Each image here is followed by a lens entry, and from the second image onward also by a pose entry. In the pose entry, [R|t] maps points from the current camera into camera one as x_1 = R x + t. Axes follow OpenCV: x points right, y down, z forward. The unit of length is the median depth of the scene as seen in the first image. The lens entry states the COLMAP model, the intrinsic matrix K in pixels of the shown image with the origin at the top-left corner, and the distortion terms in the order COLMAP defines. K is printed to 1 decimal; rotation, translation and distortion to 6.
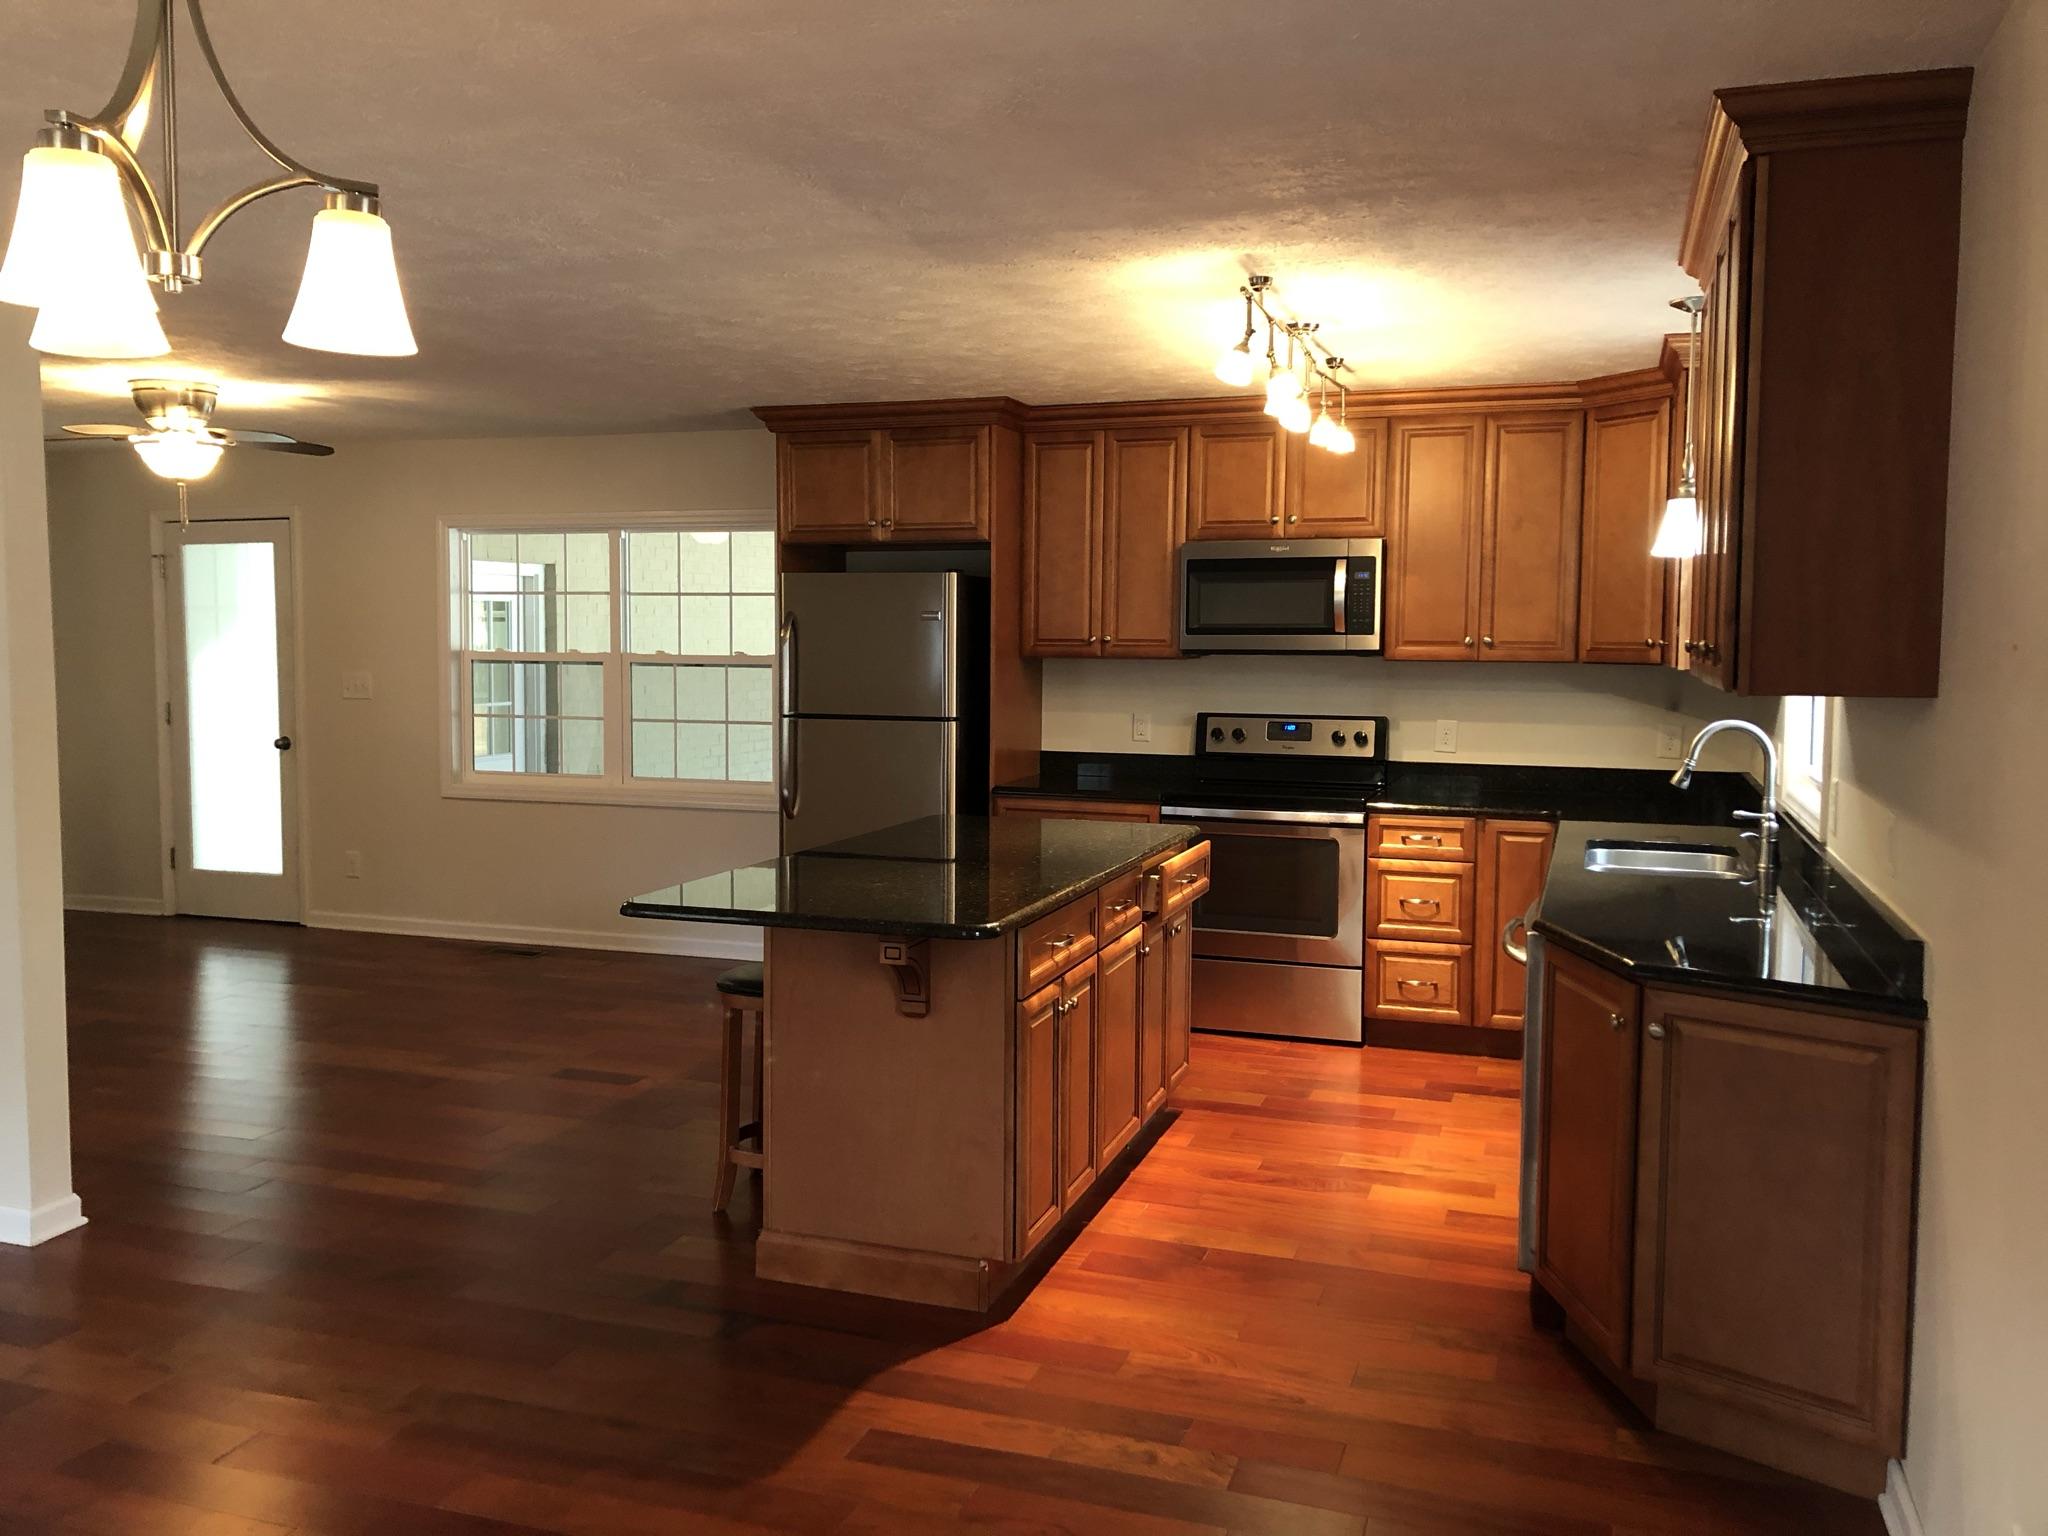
lens RADIAL K [[1679.3, 0, 1023.0], [0, 1679.3, 763.9], [0, 0, 1]] dist [0.067553, -0.051852]
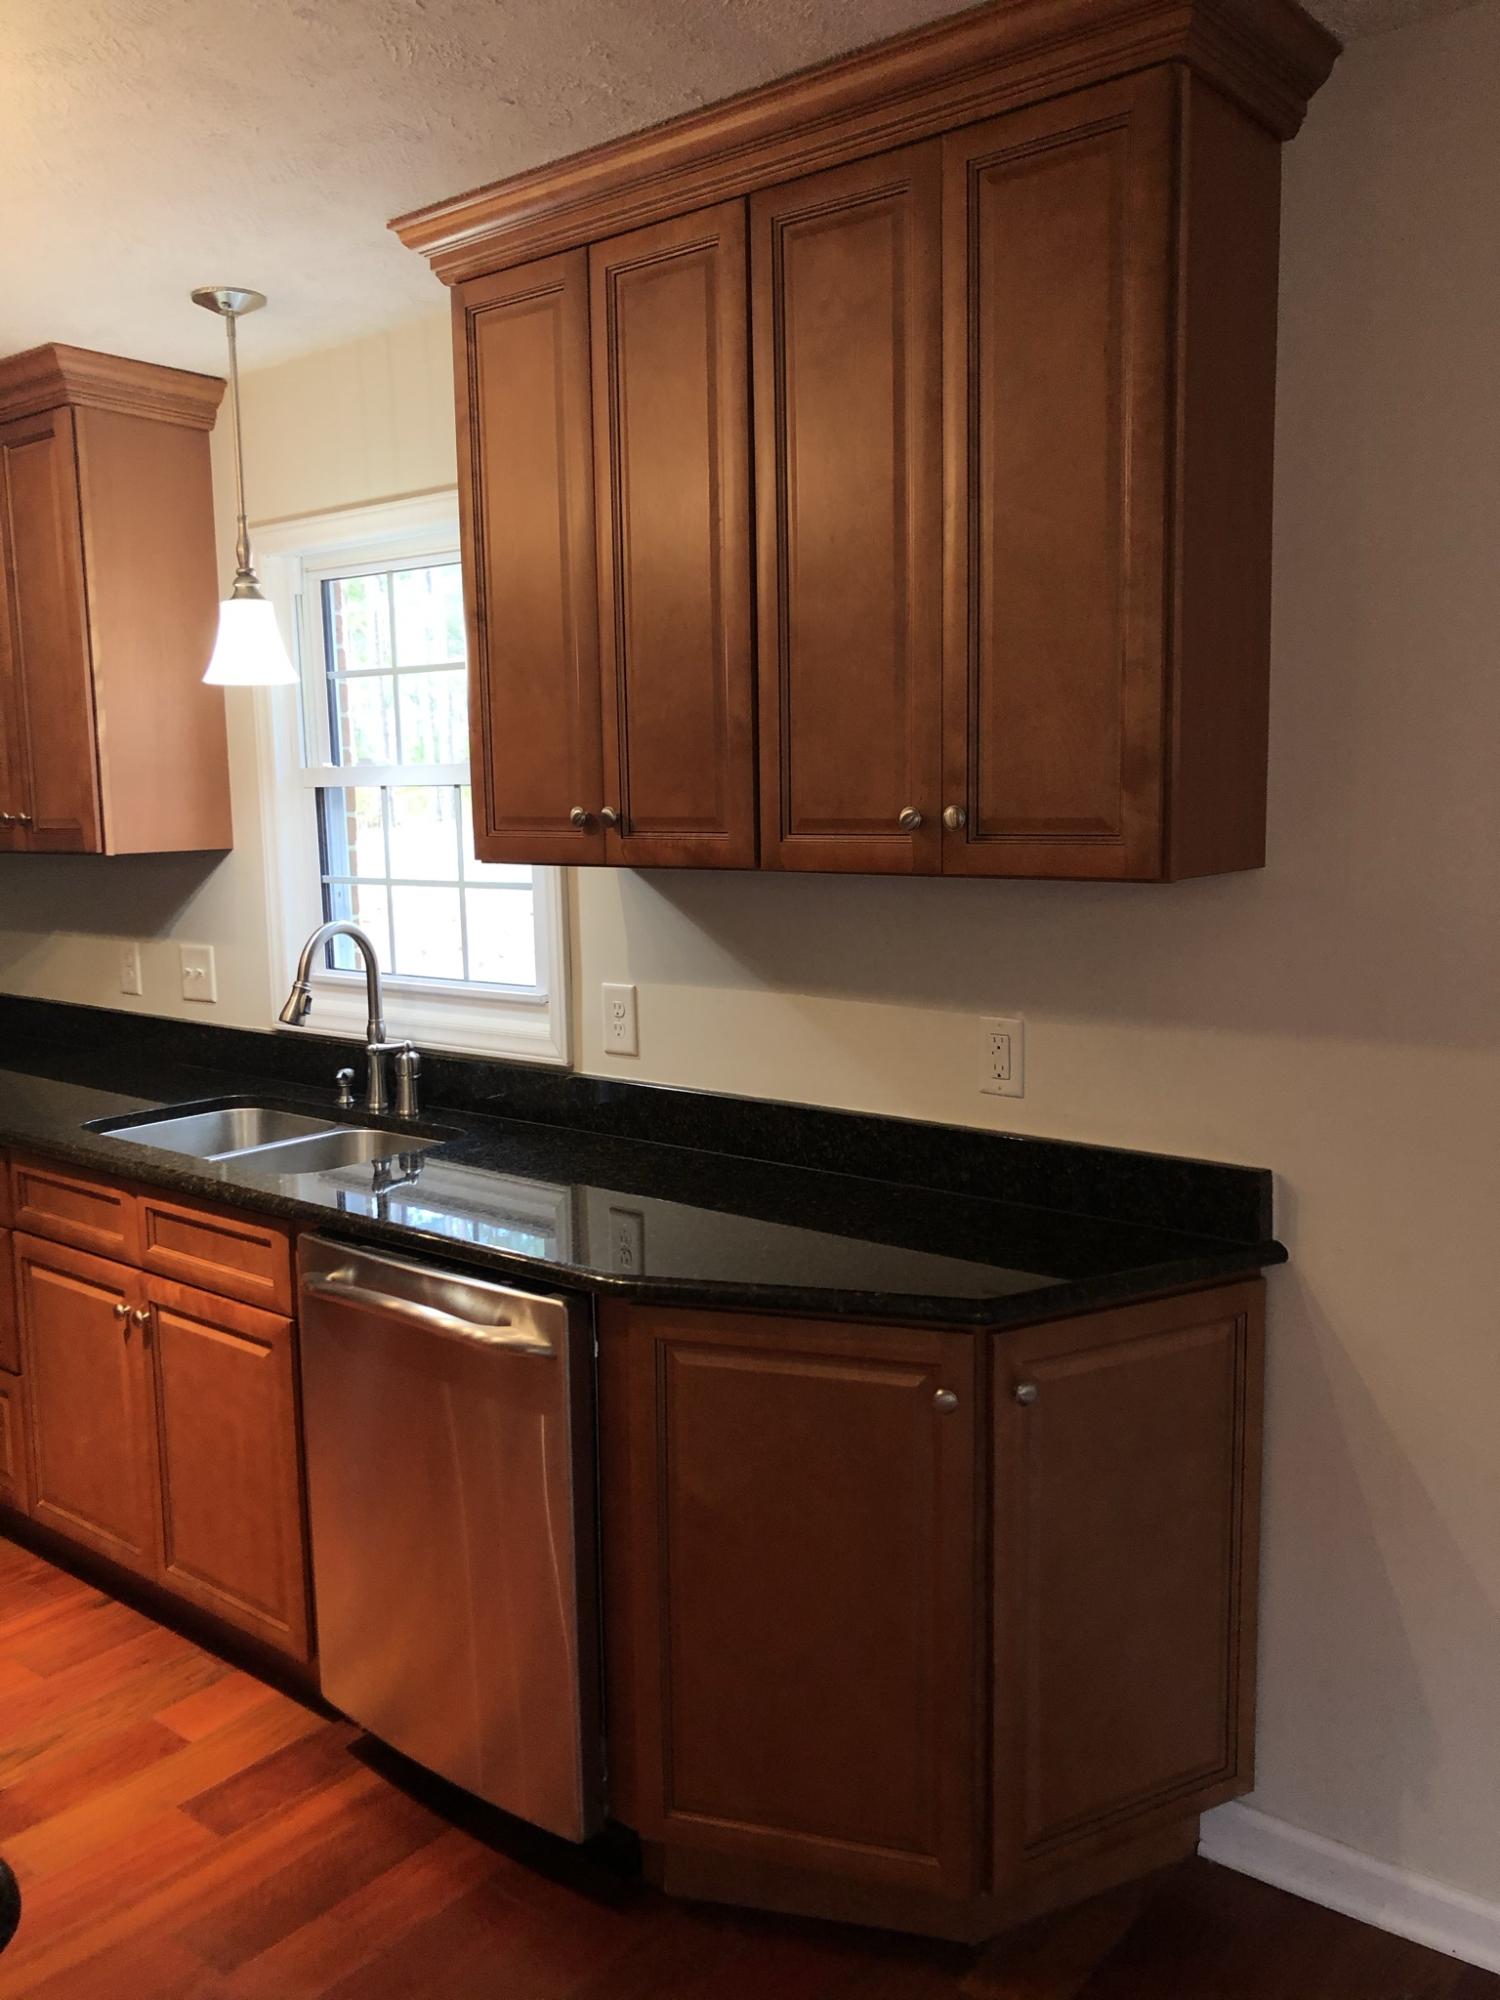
lens RADIAL K [[1639.9, 0, 749.2], [0, 1639.9, 990.4], [0, 0, 1]] dist [0.067553, -0.051852]
pose [[0.356531, -0.124260, 0.925983, -0.095953], [0.092438, 0.990945, 0.097386, -0.027782], [-0.929699, 0.050875, 0.364789, 0.336224]]
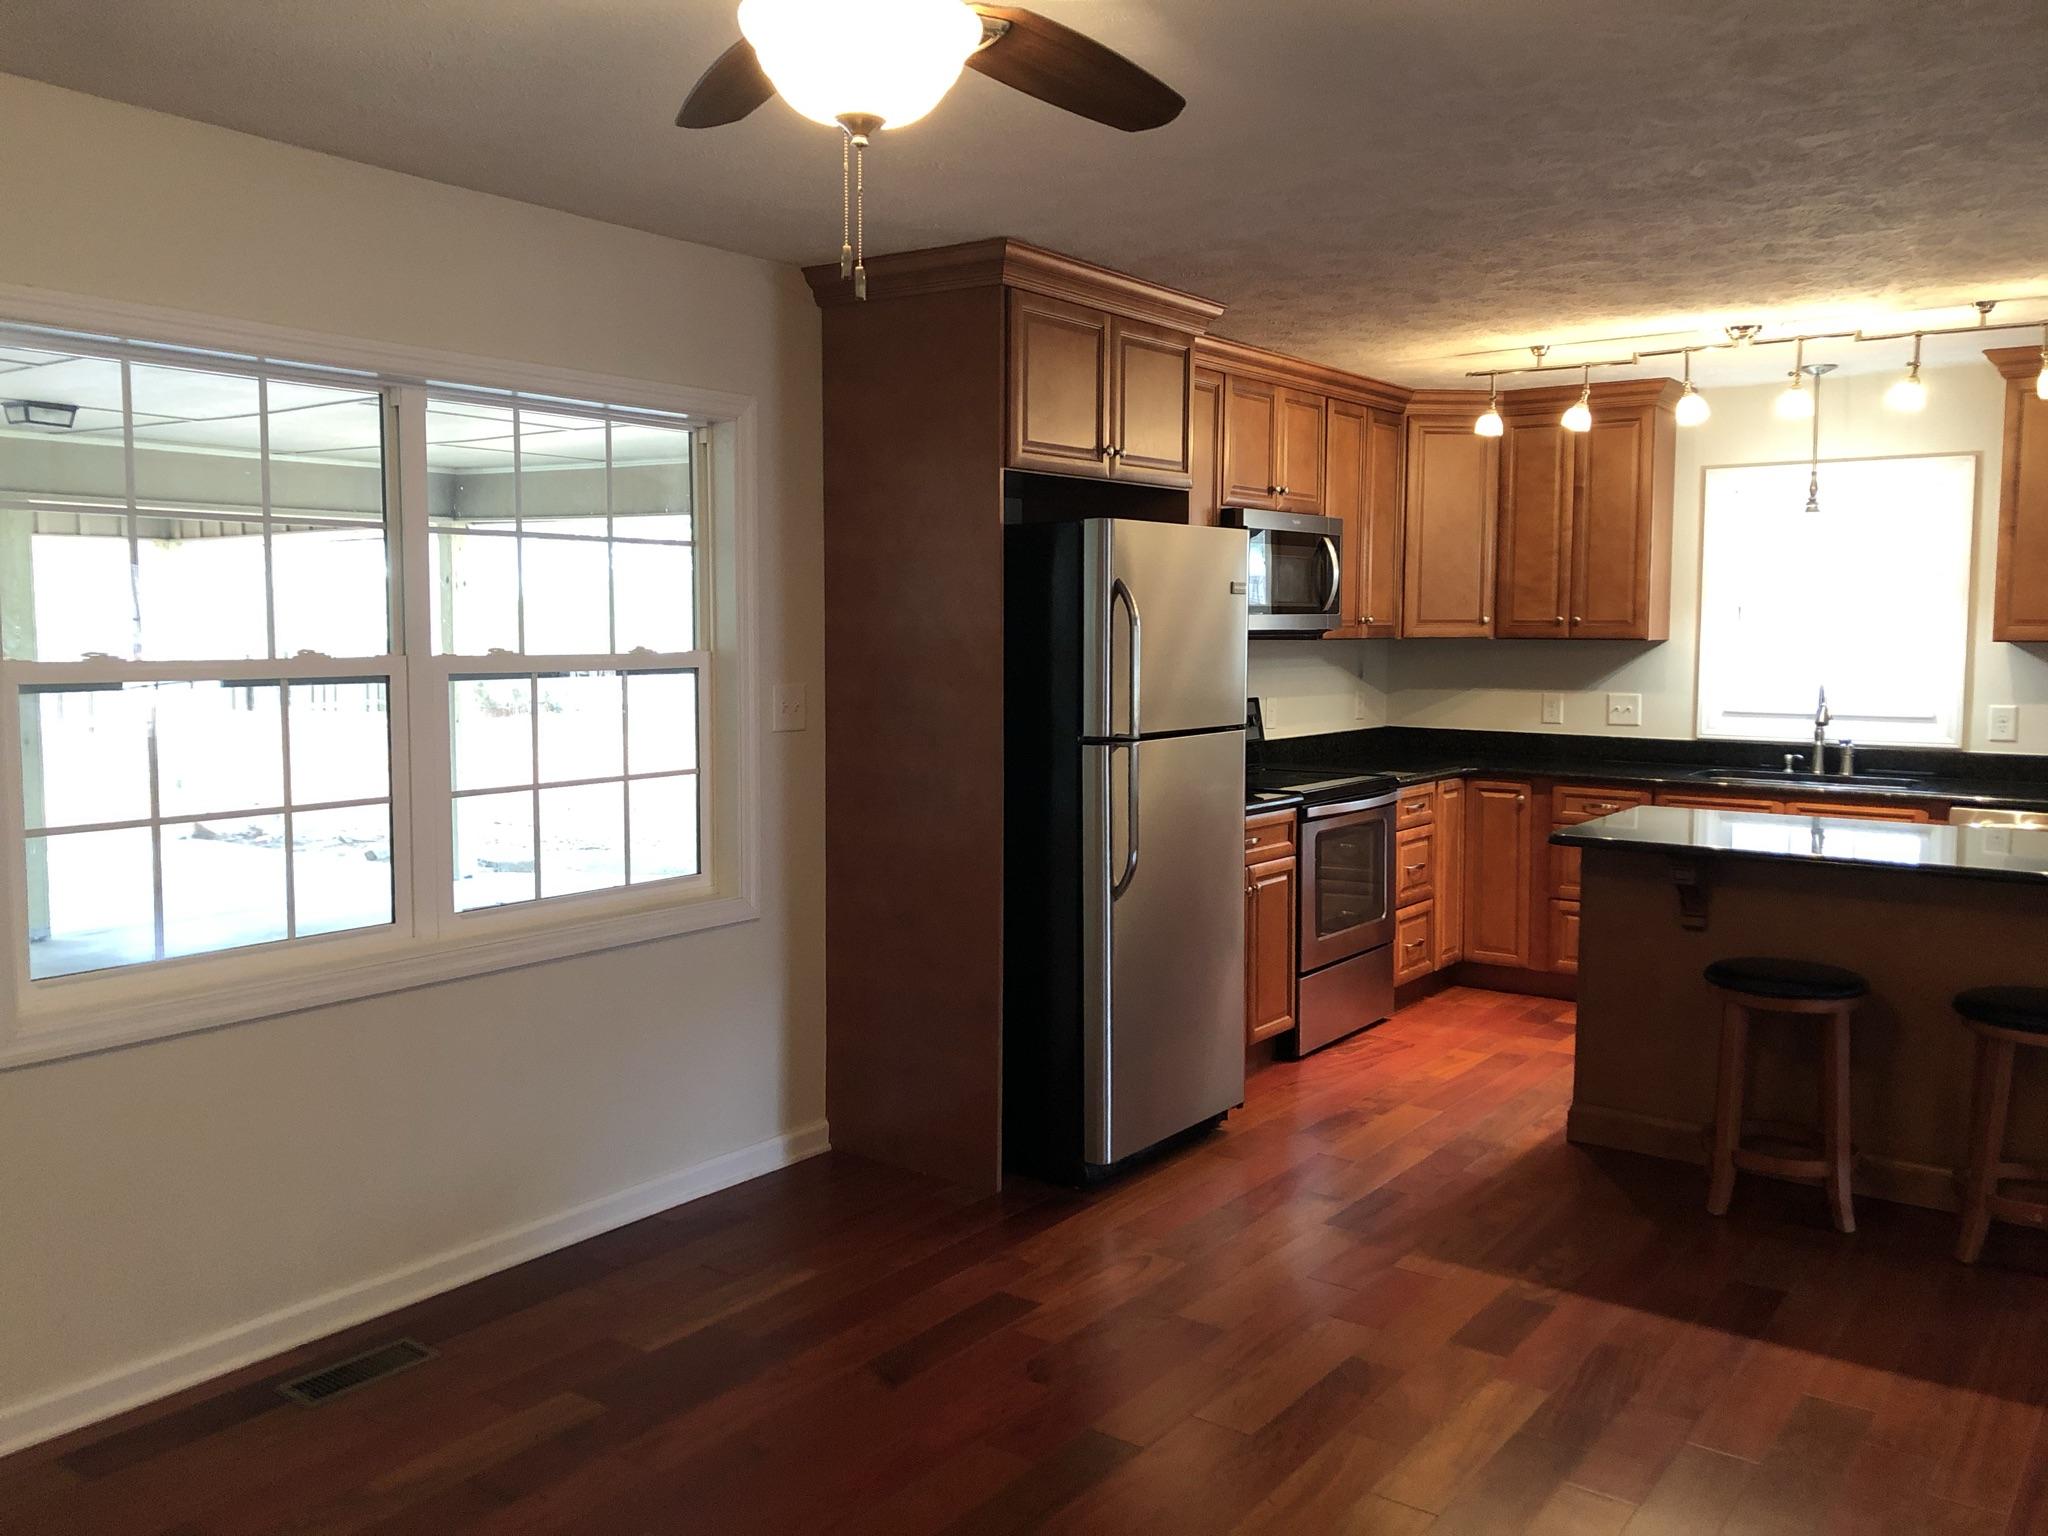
lens RADIAL K [[1679.3, 0, 1028.7], [0, 1679.3, 764.7], [0, 0, 1]] dist [0.067553, -0.051852]
pose [[0.285567, -0.087005, 0.954401, -0.657416], [0.074380, 0.994879, 0.068440, -0.056603], [-0.955468, 0.051444, 0.290576, 0.715899]]
